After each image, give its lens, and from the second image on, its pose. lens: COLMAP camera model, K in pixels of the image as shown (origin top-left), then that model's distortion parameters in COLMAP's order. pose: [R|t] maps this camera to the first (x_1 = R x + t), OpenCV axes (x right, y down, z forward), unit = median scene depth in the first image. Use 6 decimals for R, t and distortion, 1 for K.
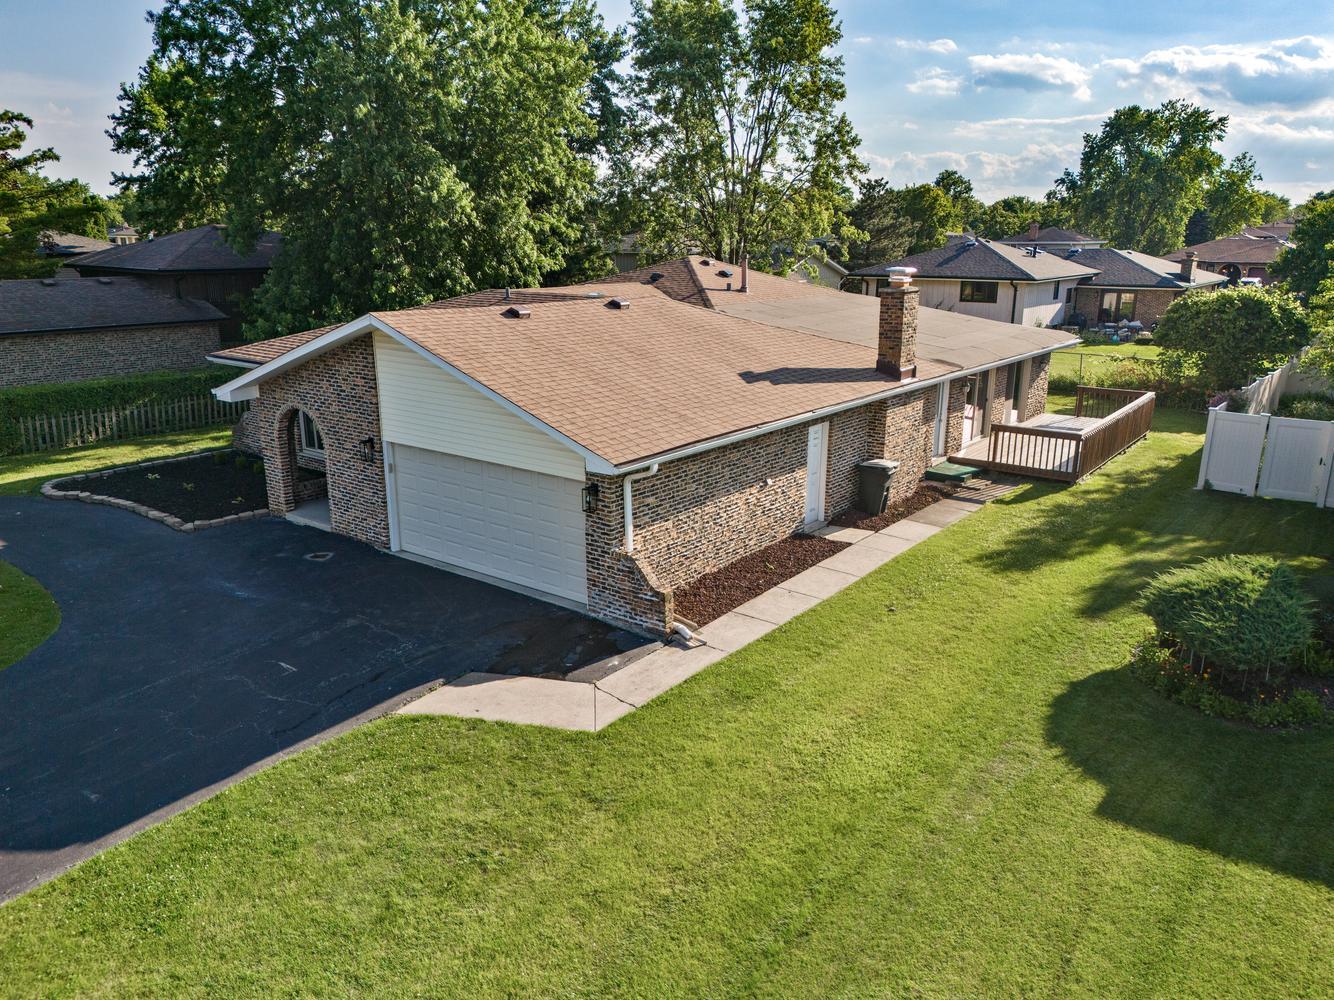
lens RADIAL K [[985.6, 0, 667.0], [0, 985.6, 500.0], [0, 0, 1]] dist [0.025361, -0.003184]
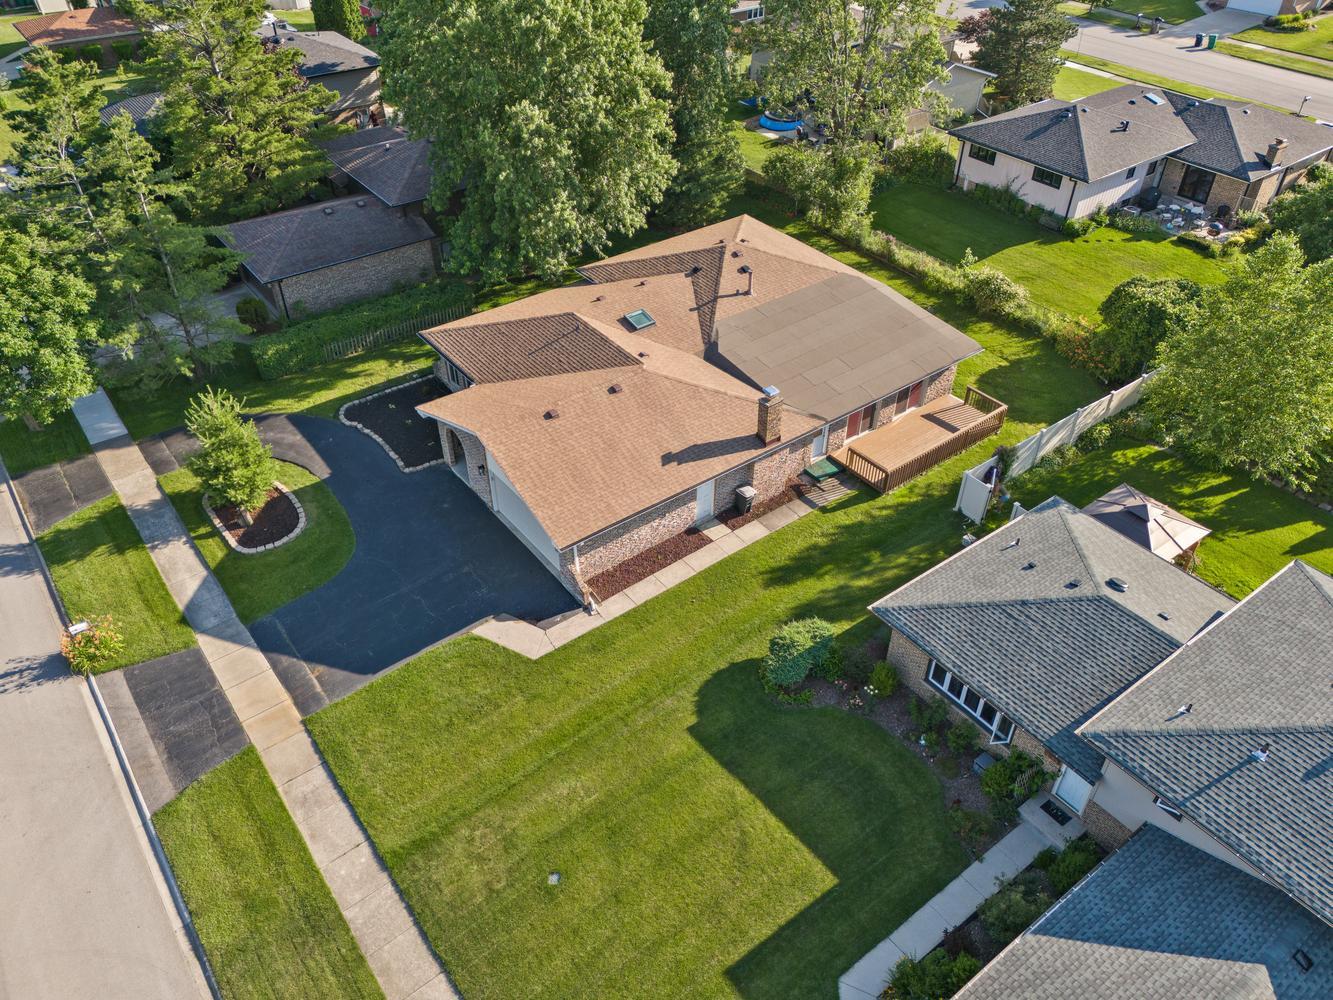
lens RADIAL K [[998.4, 0, 666.5], [0, 998.4, 500.0], [0, 0, 1]] dist [0.070750, -0.064923]
pose [[0.965725, 0.164328, -0.200927, 0.516022], [-0.068123, 0.907405, 0.414700, -0.905728], [0.250469, -0.386798, 0.887498, -0.815768]]
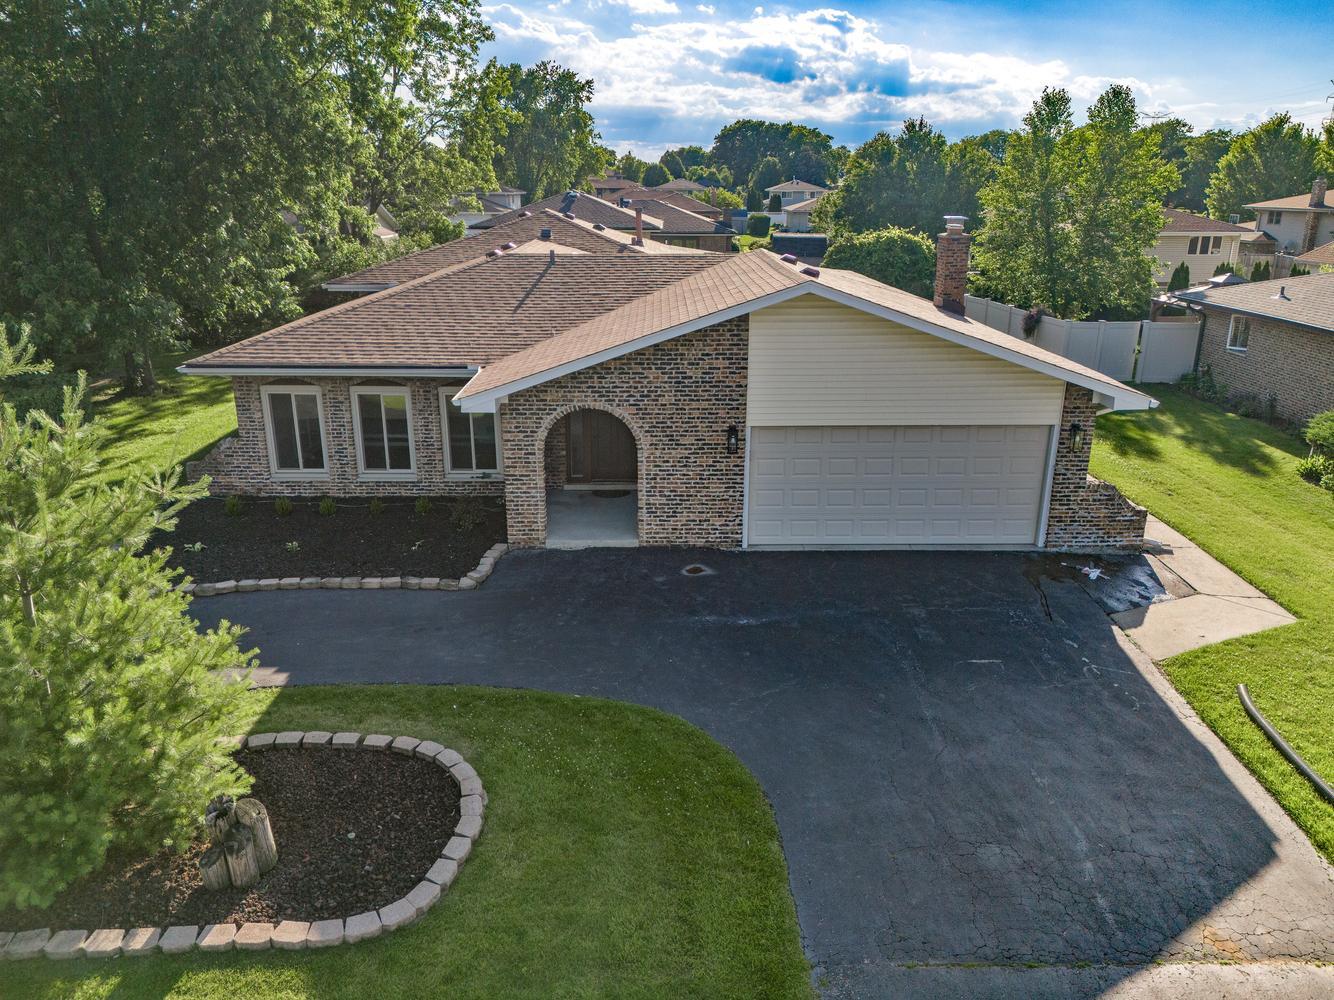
lens RADIAL K [[992.7, 0, 667.0], [0, 992.7, 500.0], [0, 0, 1]] dist [0.072147, -0.069263]
pose [[0.782031, -0.187891, 0.594243, -0.892601], [0.161791, 0.981989, 0.097573, -0.094420], [-0.601873, 0.019838, 0.798345, 0.328318]]
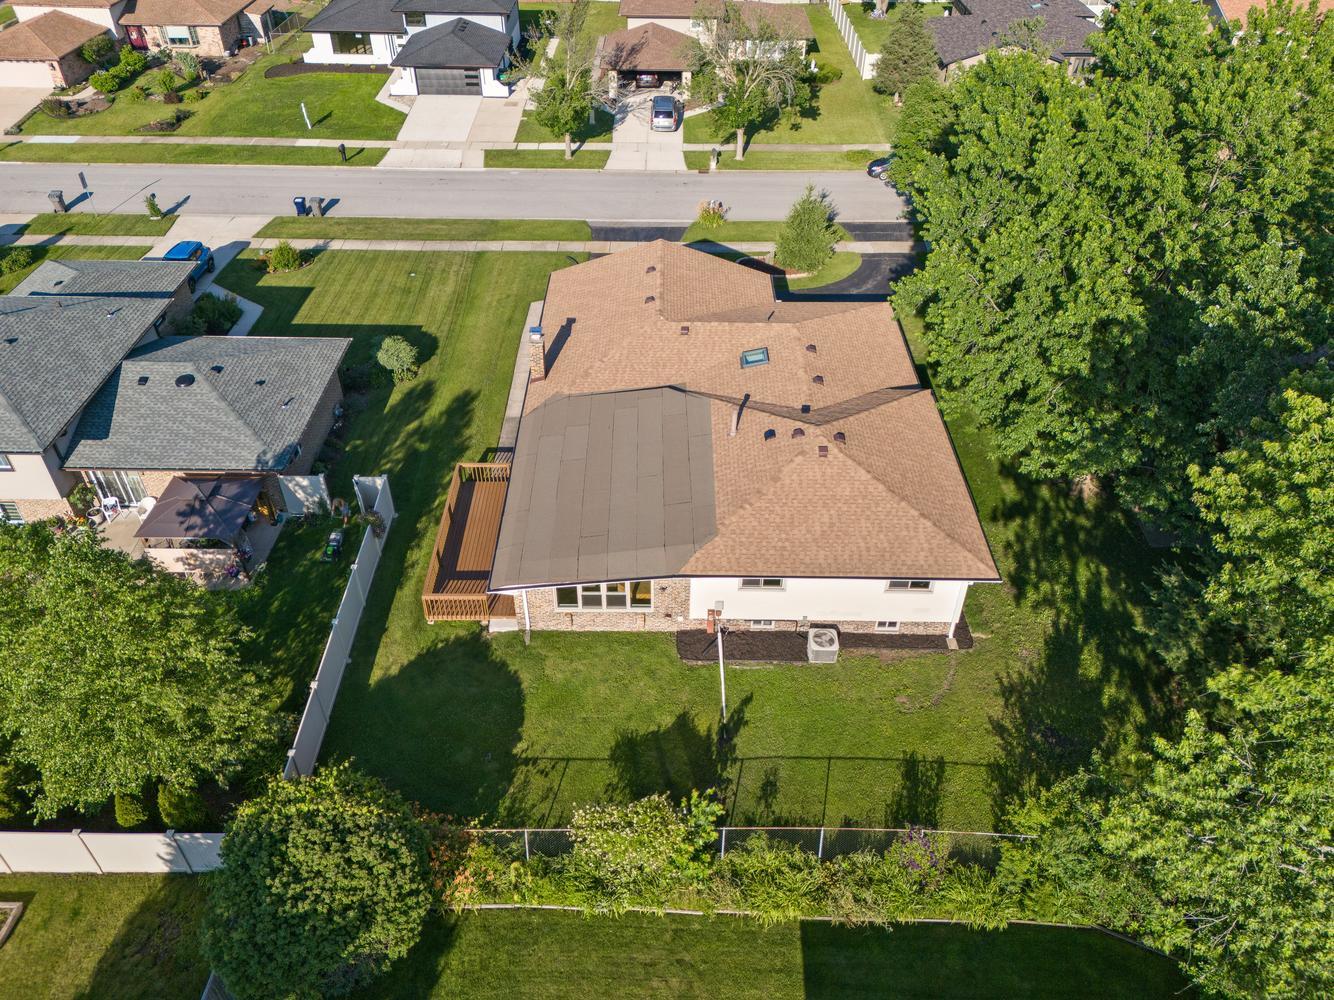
lens RADIAL K [[992.7, 0, 667.0], [0, 992.7, 500.0], [0, 0, 1]] dist [0.072147, -0.069263]
pose [[-0.792635, 0.384720, -0.472991, 1.237861], [-0.159155, 0.618323, 0.769640, -1.795152], [0.588557, 0.685323, -0.428874, 2.541609]]
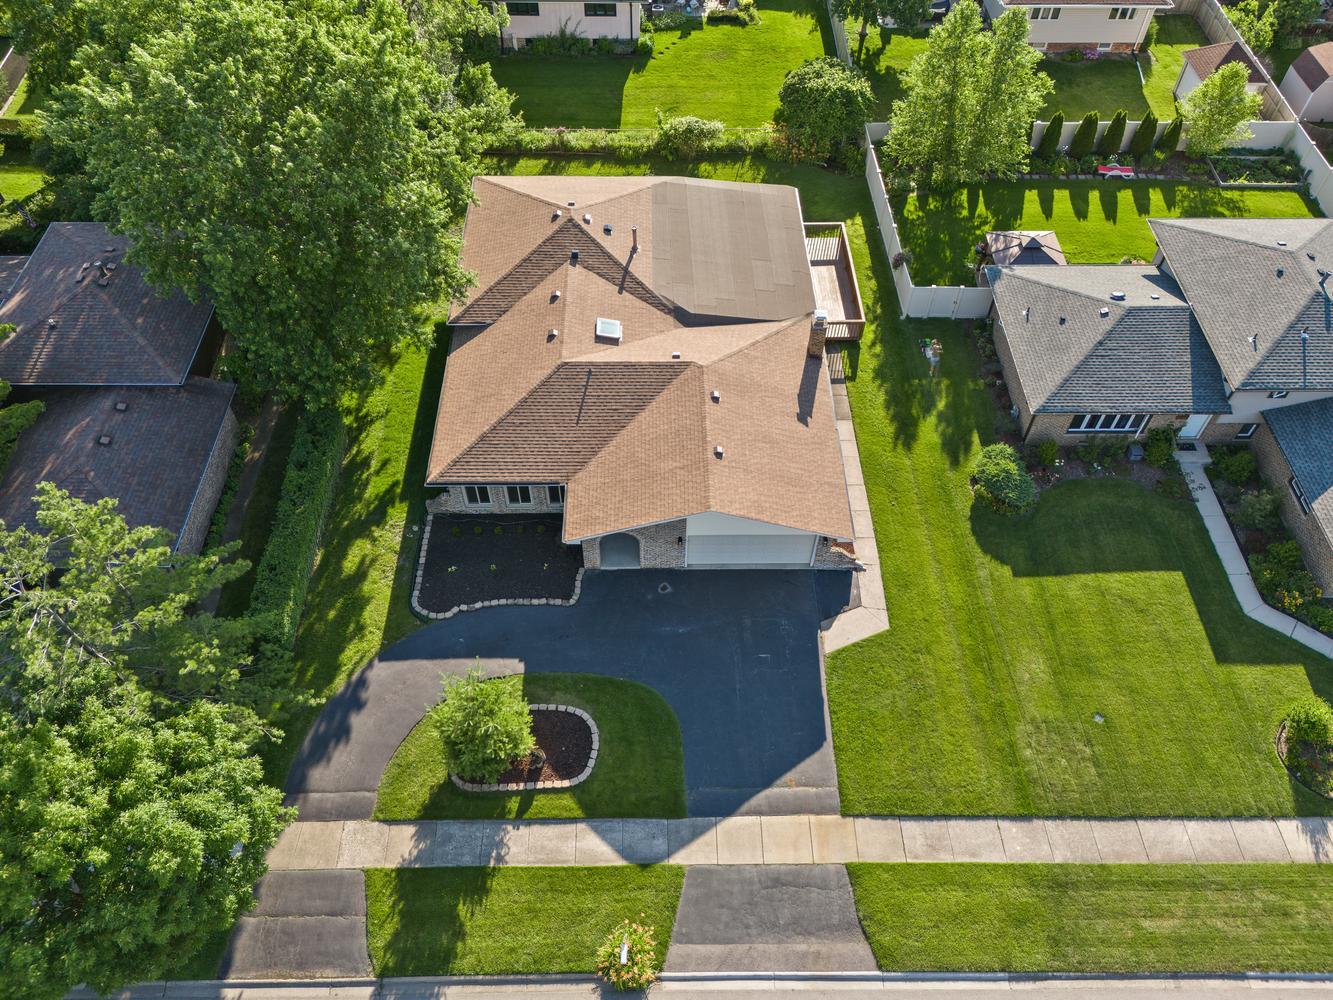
lens RADIAL K [[998.4, 0, 666.5], [0, 998.4, 500.0], [0, 0, 1]] dist [0.070750, -0.064923]
pose [[0.780579, -0.485554, 0.393616, -1.113442], [0.152865, 0.758900, 0.633011, -1.455285], [-0.606077, -0.433945, 0.666606, -0.341631]]
